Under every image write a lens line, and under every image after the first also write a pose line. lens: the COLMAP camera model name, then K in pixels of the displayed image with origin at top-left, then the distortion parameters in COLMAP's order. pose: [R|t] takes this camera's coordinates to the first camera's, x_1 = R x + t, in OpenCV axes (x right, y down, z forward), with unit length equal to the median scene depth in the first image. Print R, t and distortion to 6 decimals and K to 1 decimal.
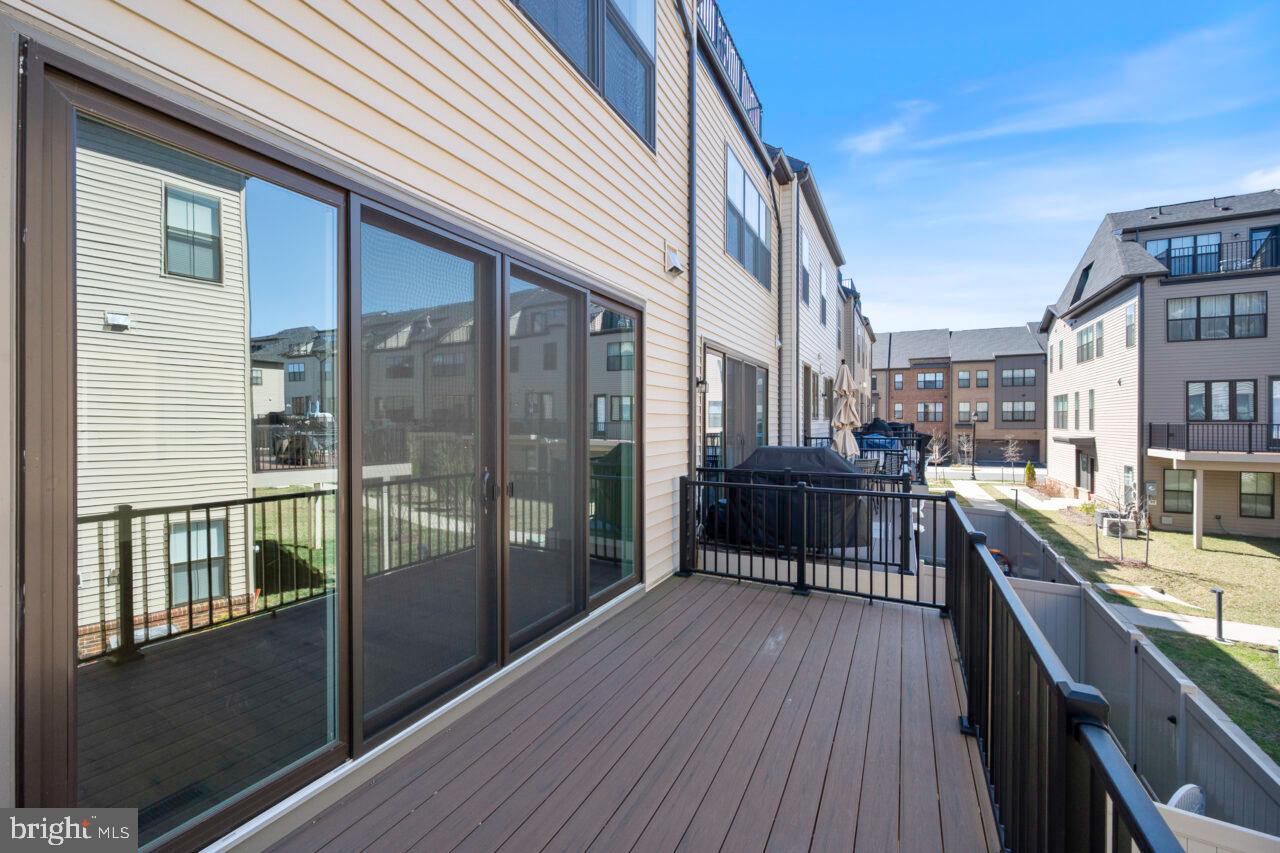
lens RADIAL K [[518.6, 0, 630.3], [0, 518.6, 423.4], [0, 0, 1]] dist [0.002692, -0.000474]
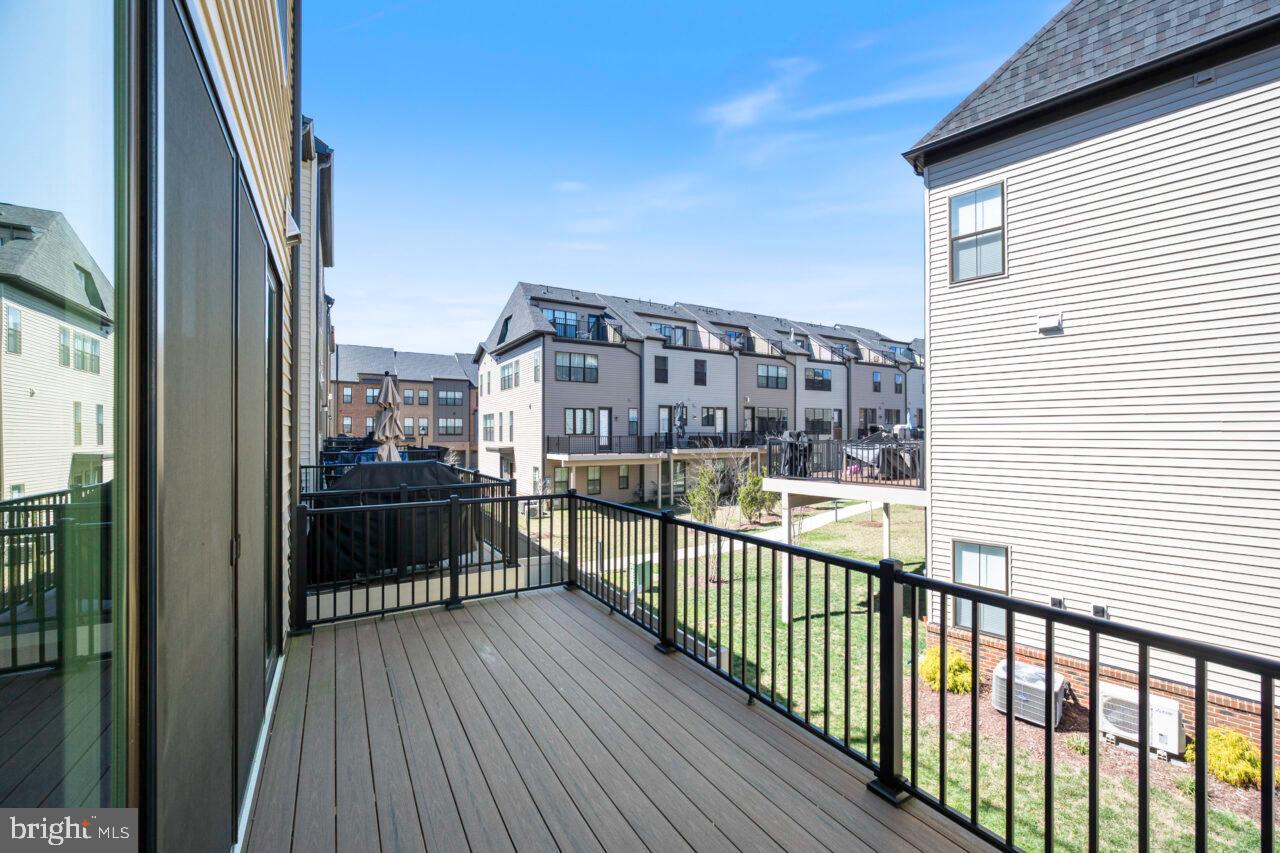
lens RADIAL K [[518.6, 0, 635.1], [0, 518.6, 431.0], [0, 0, 1]] dist [0.002692, -0.000474]
pose [[0.518266, 0.004373, 0.855208, -0.090357], [0.006518, 0.999938, -0.009063, 0.000253], [-0.855195, 0.010271, 0.518205, 0.049324]]
